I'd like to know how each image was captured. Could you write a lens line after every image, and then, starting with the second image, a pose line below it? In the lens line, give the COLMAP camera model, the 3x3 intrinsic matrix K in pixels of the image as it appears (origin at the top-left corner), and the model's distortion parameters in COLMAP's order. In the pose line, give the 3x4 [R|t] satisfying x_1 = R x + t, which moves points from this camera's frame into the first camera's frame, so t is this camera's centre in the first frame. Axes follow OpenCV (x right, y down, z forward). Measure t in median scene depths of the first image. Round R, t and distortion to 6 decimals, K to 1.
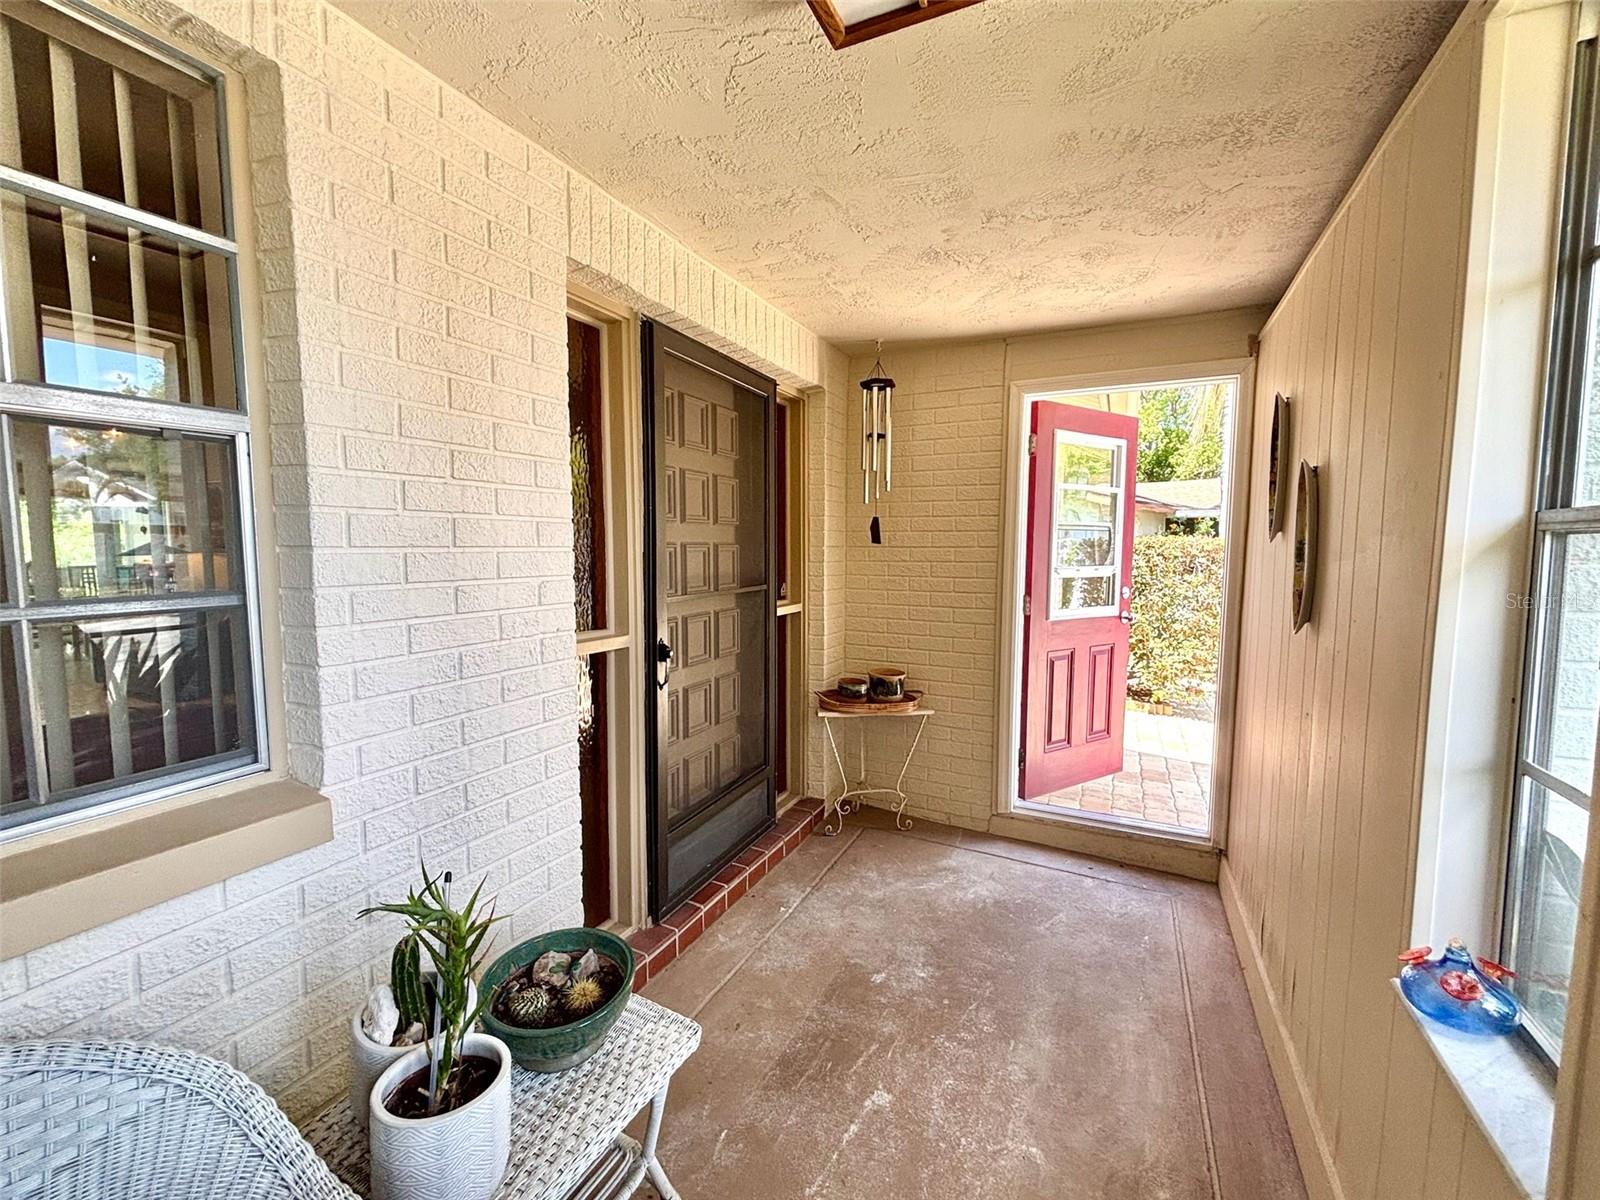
lens RADIAL K [[641.7, 0, 800.0], [0, 641.7, 600.0], [0, 0, 1]] dist [0.005036, 0.000376]
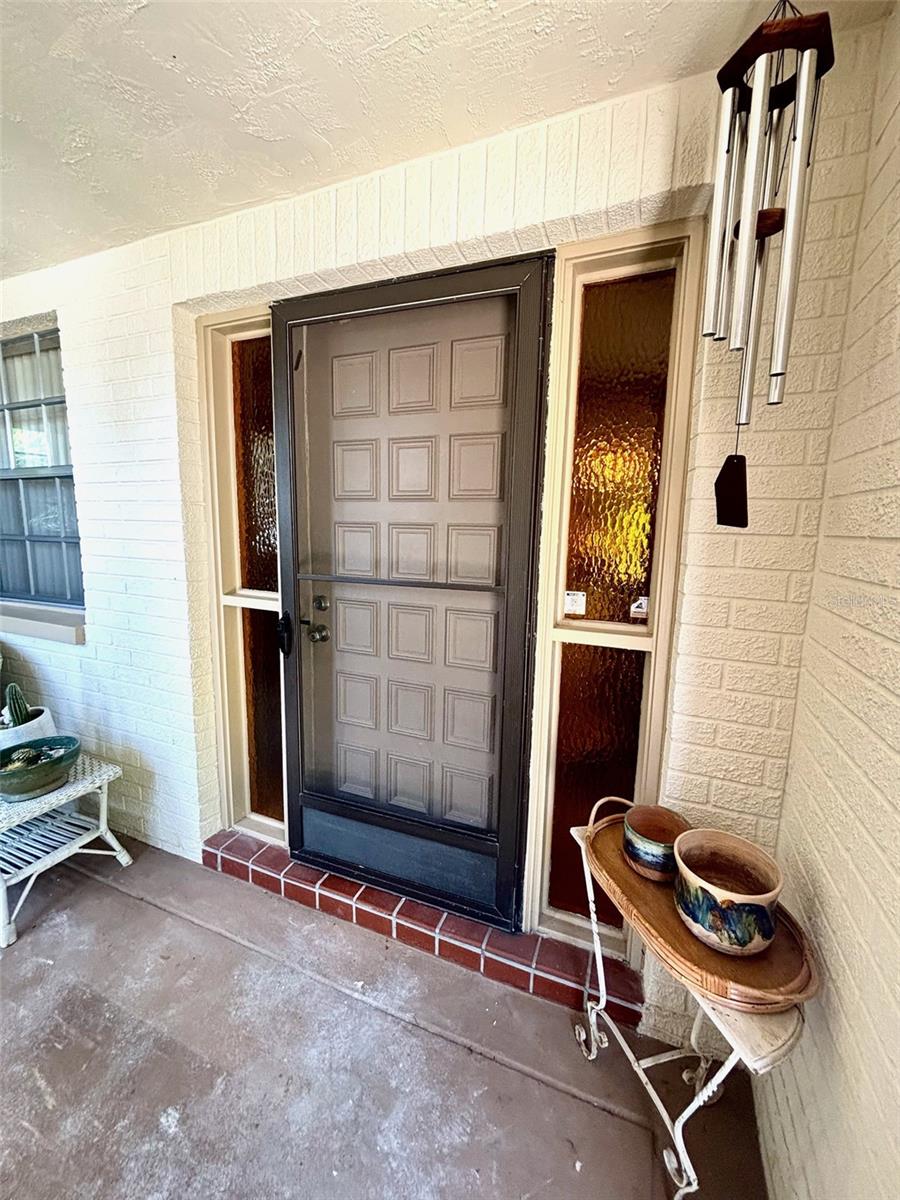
lens RADIAL K [[481.3, 0, 450.0], [0, 481.3, 600.0], [0, 0, 1]] dist [0.005036, 0.000376]
pose [[0.070229, 0.143389, -0.987171, 0.492172], [-0.108093, 0.984882, 0.135367, -0.079011], [0.991657, 0.097200, 0.084666, 0.994063]]
